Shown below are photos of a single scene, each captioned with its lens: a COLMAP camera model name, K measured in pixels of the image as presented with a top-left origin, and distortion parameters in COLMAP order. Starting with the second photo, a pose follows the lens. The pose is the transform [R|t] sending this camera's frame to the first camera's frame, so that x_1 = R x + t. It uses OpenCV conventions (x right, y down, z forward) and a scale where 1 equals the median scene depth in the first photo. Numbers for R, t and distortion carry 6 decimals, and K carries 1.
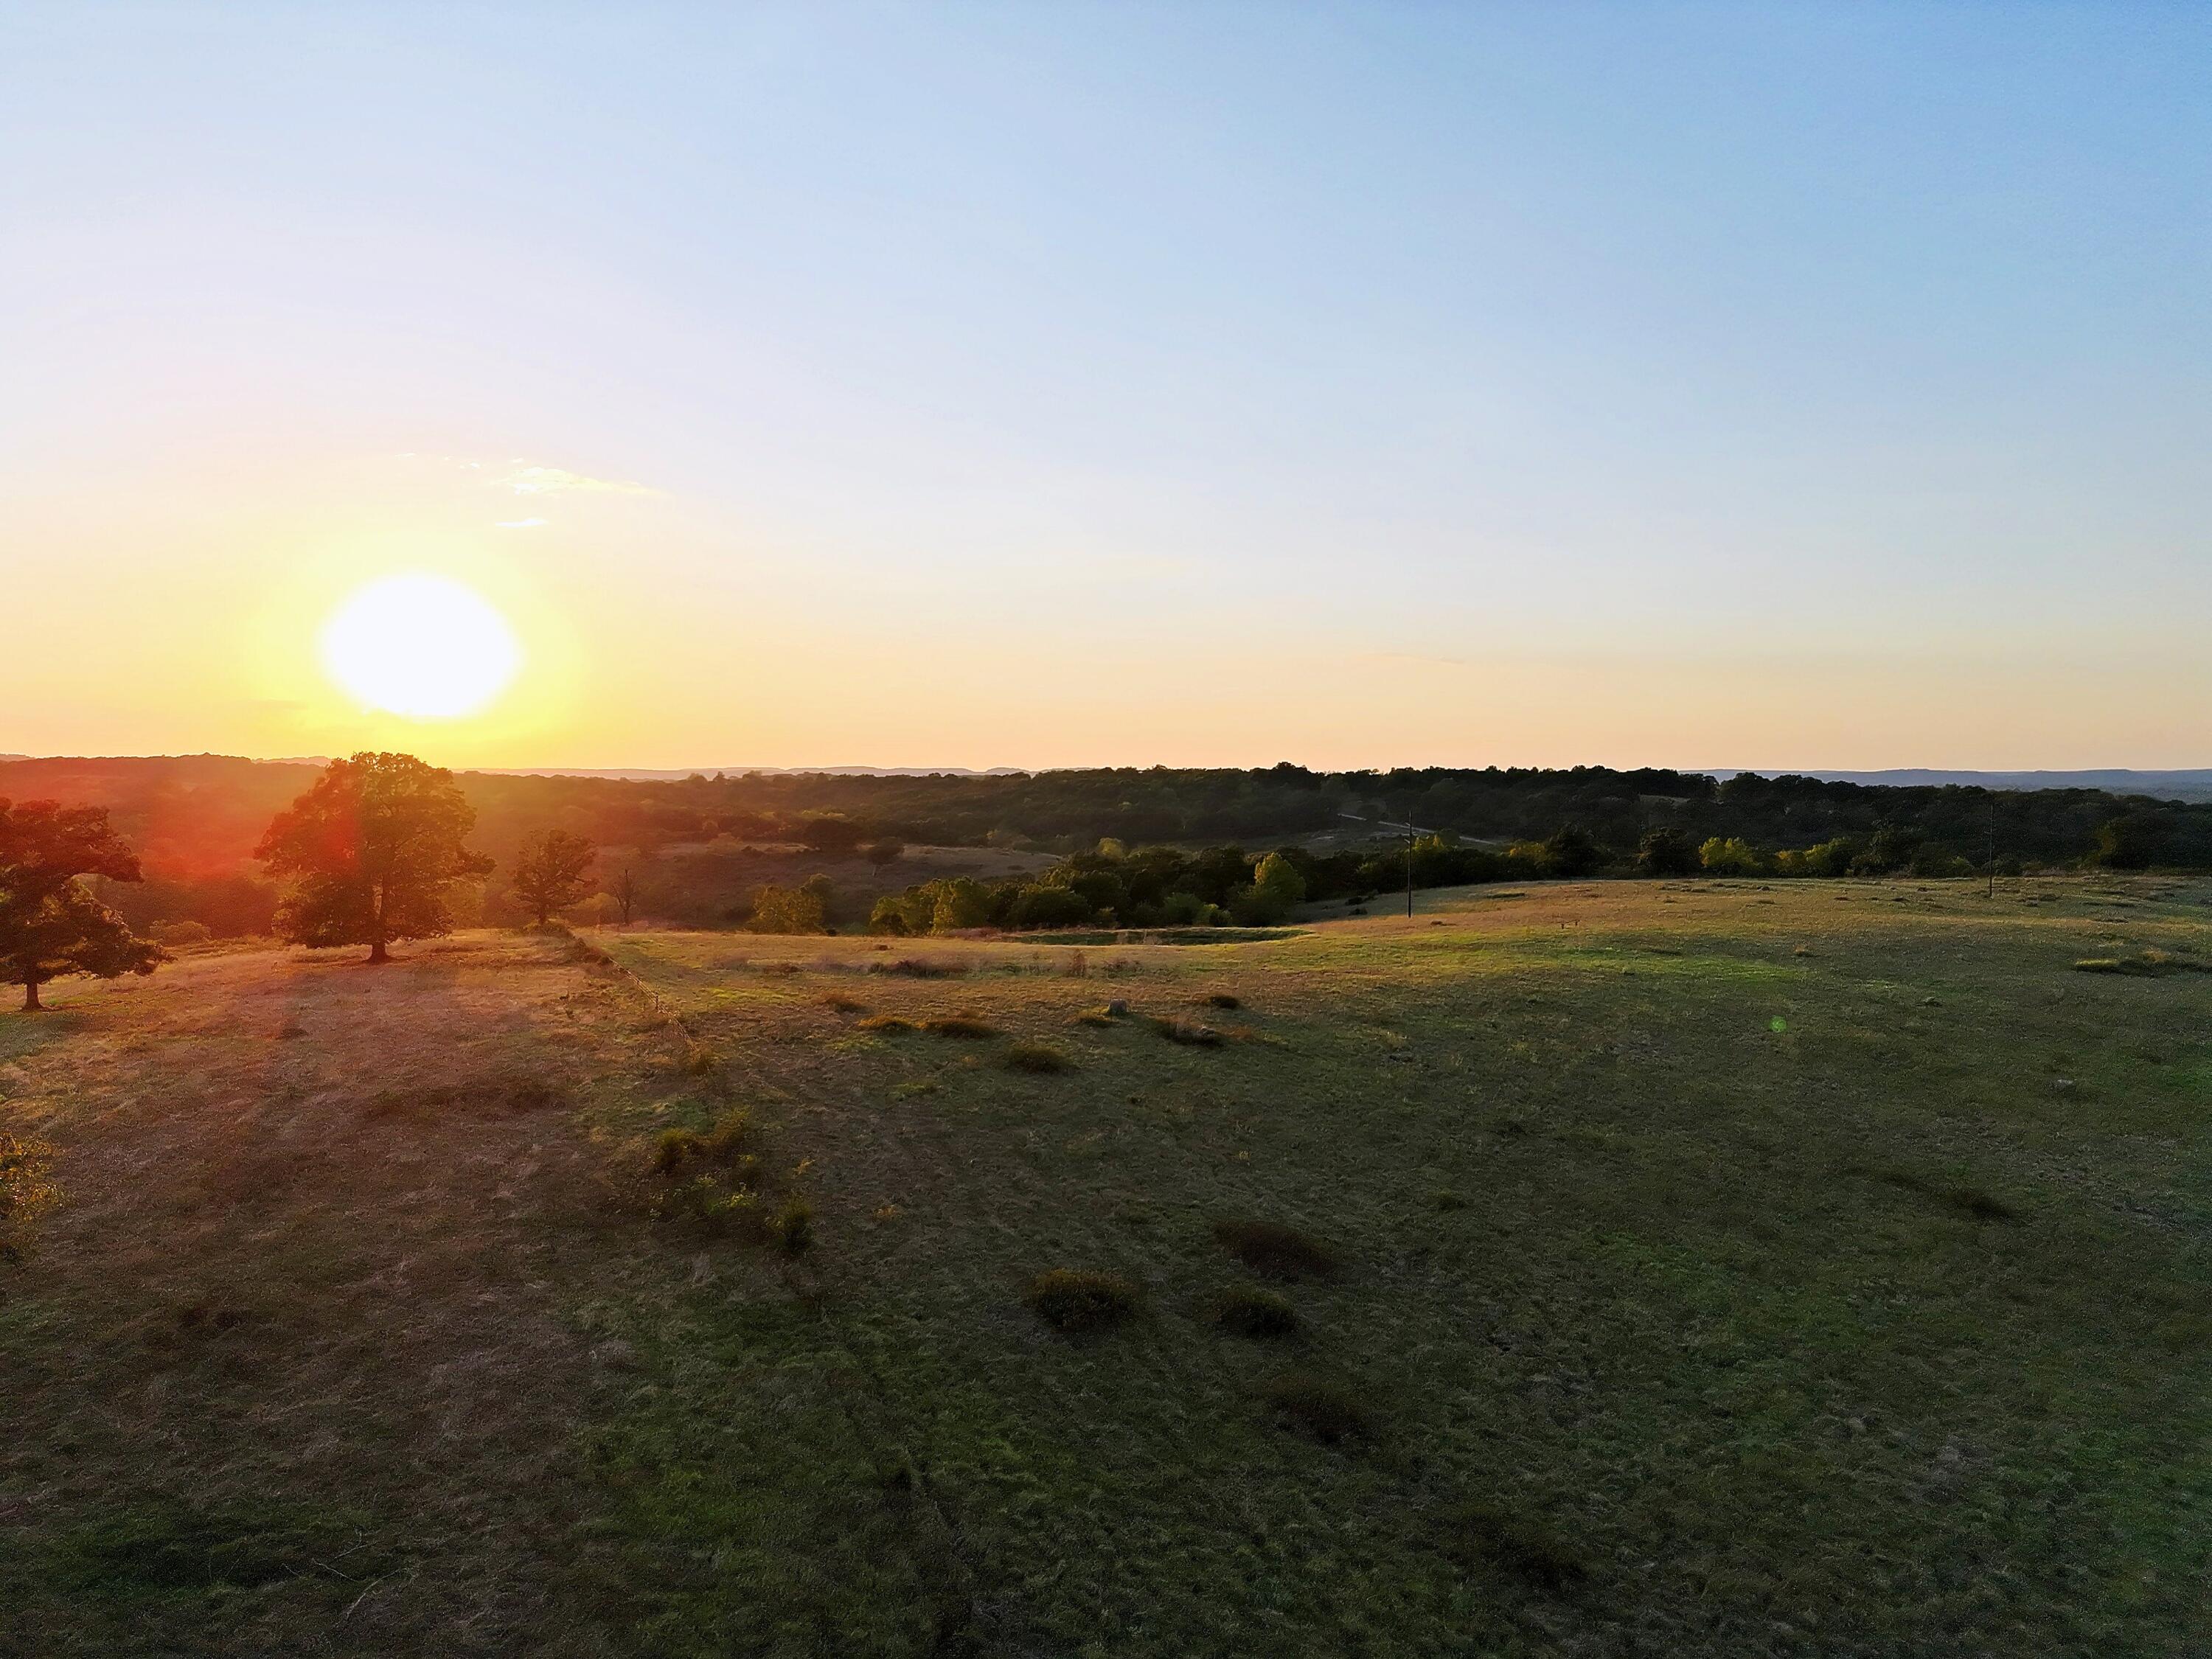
lens RADIAL K [[1556.7, 0, 1103.5], [0, 1556.7, 825.1], [0, 0, 1]] dist [0.073579, -0.075534]
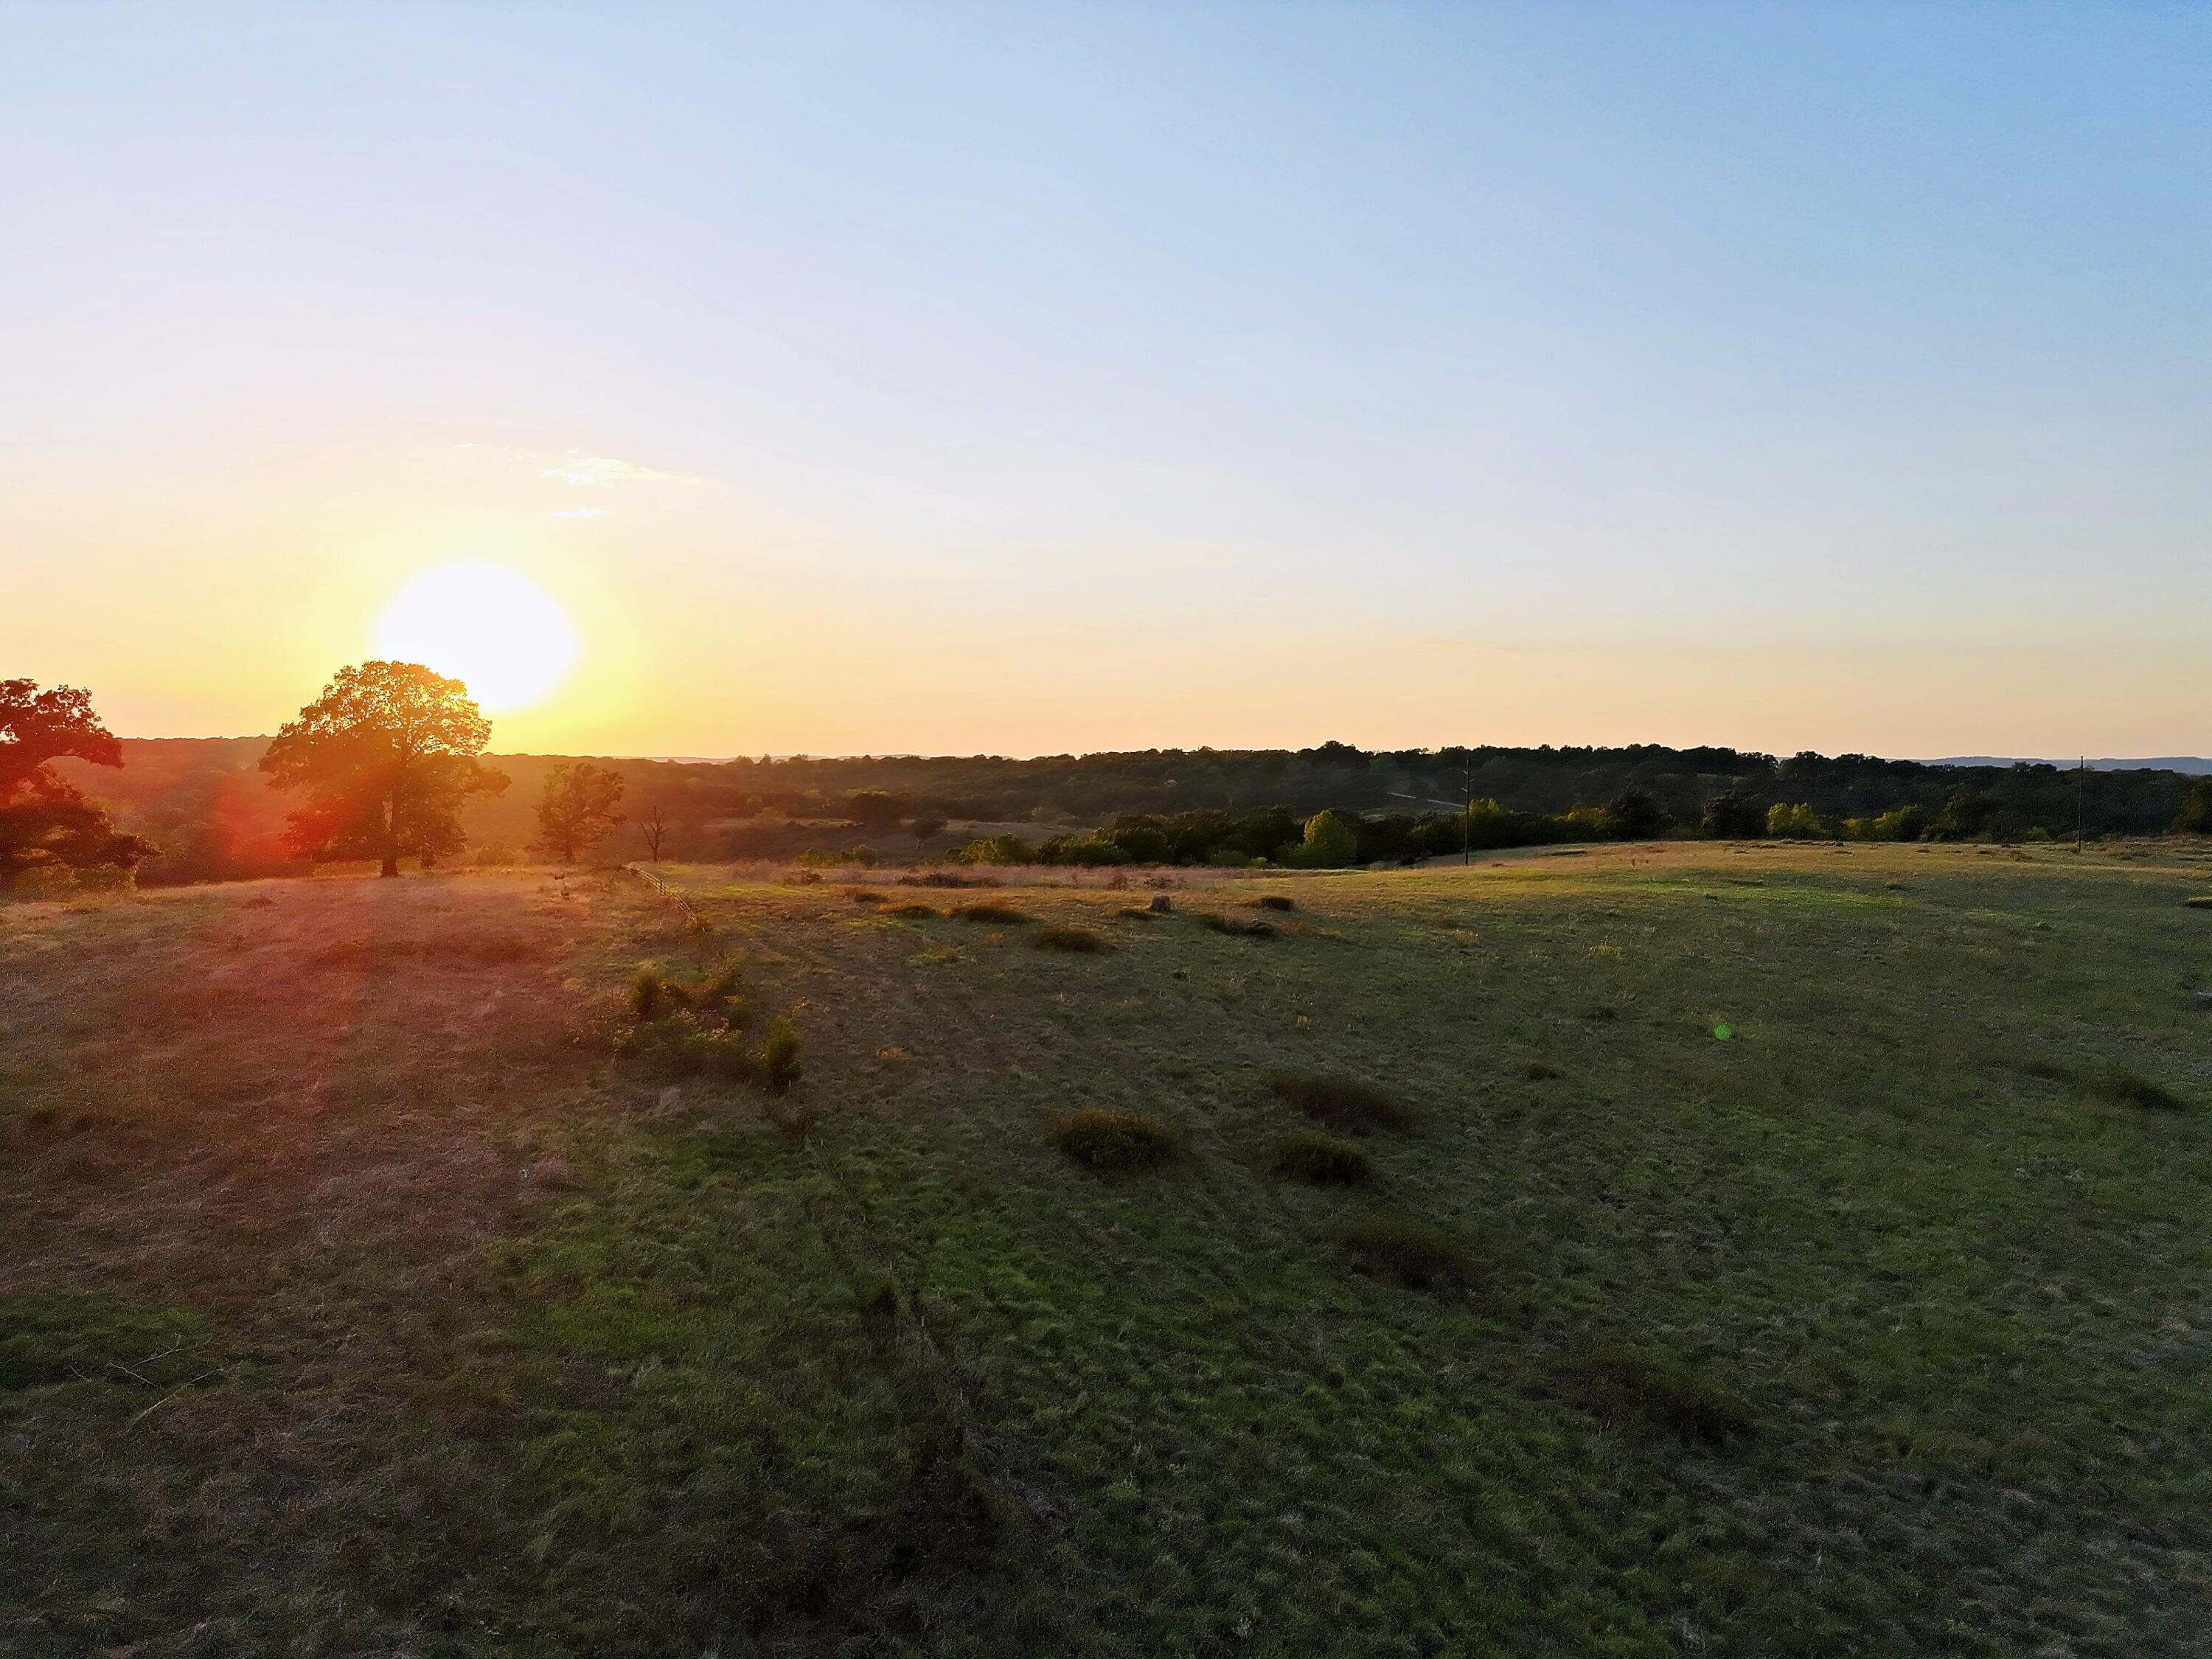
lens RADIAL K [[1556.7, 0, 1103.5], [0, 1556.7, 825.1], [0, 0, 1]] dist [0.073579, -0.075534]
pose [[0.999565, 0.001094, -0.029476, 0.002402], [-0.000888, 0.999975, 0.006993, 0.069622], [0.029483, -0.006963, 0.999541, 0.086876]]
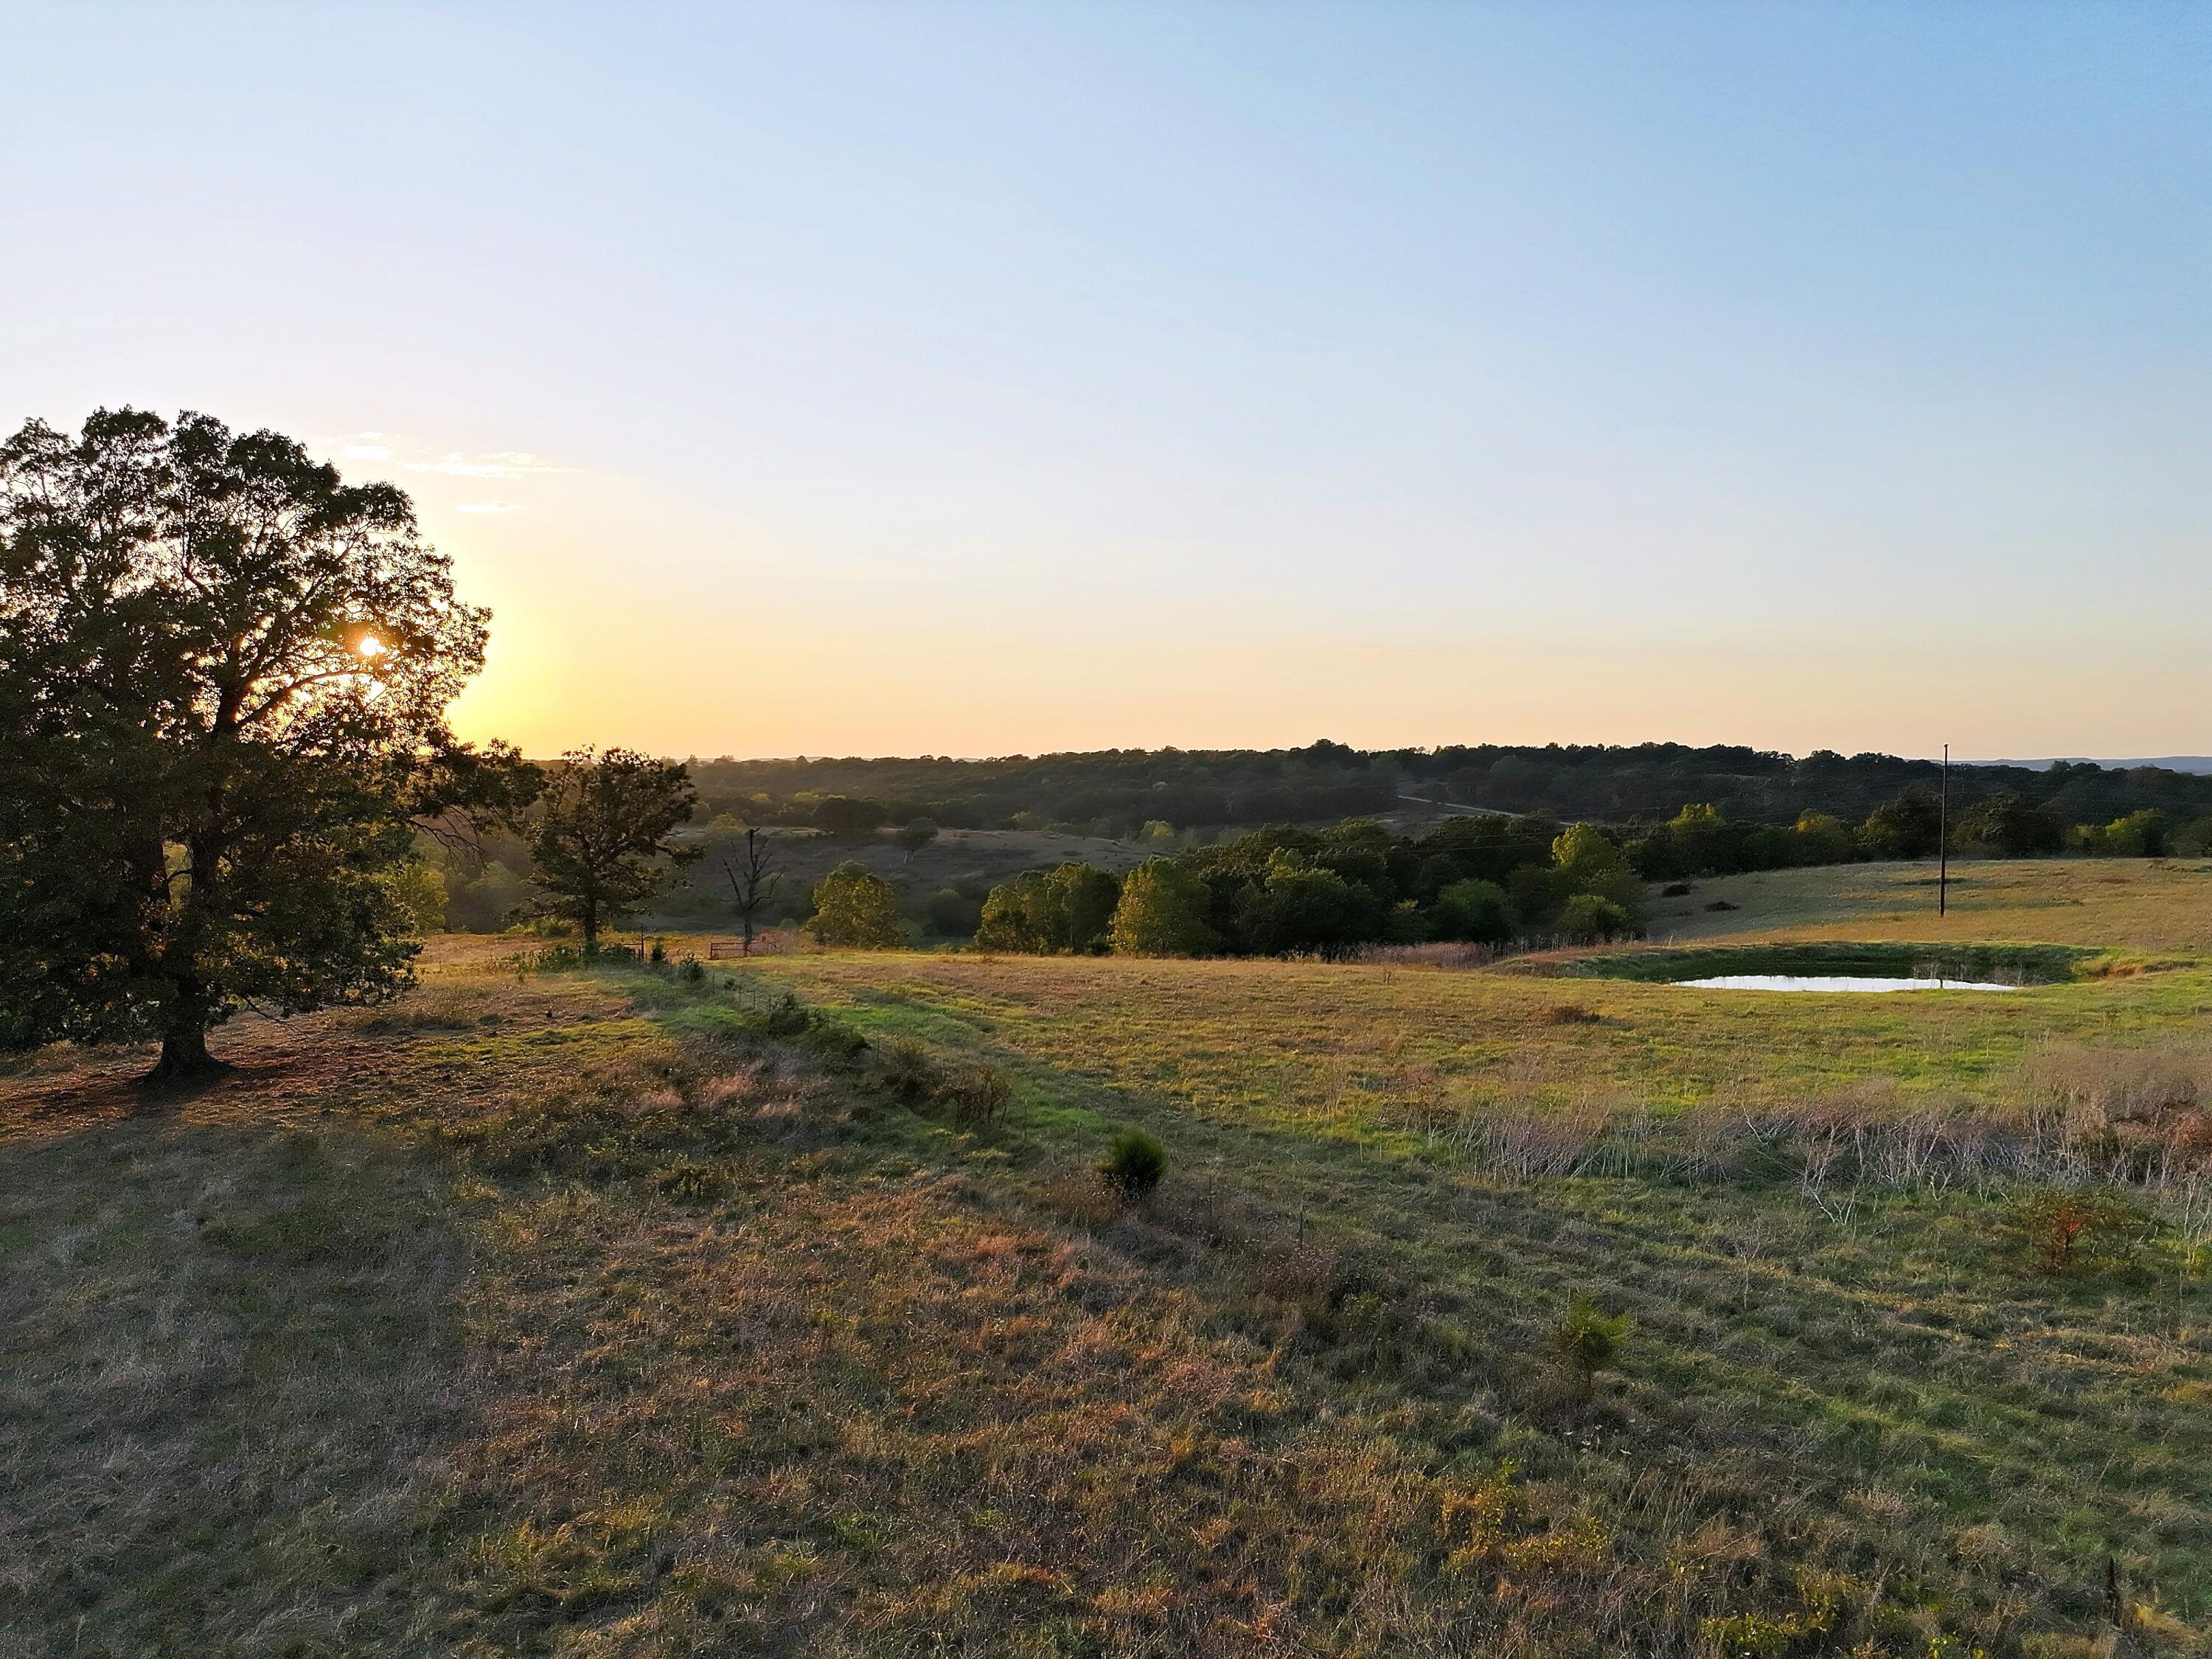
lens RADIAL K [[1556.7, 0, 1103.5], [0, 1556.7, 825.1], [0, 0, 1]] dist [0.073579, -0.075534]
pose [[0.999633, -0.002767, 0.026960, -0.429015], [0.002621, 0.999982, 0.005434, 0.050691], [-0.026975, -0.005361, 0.999622, 1.025627]]
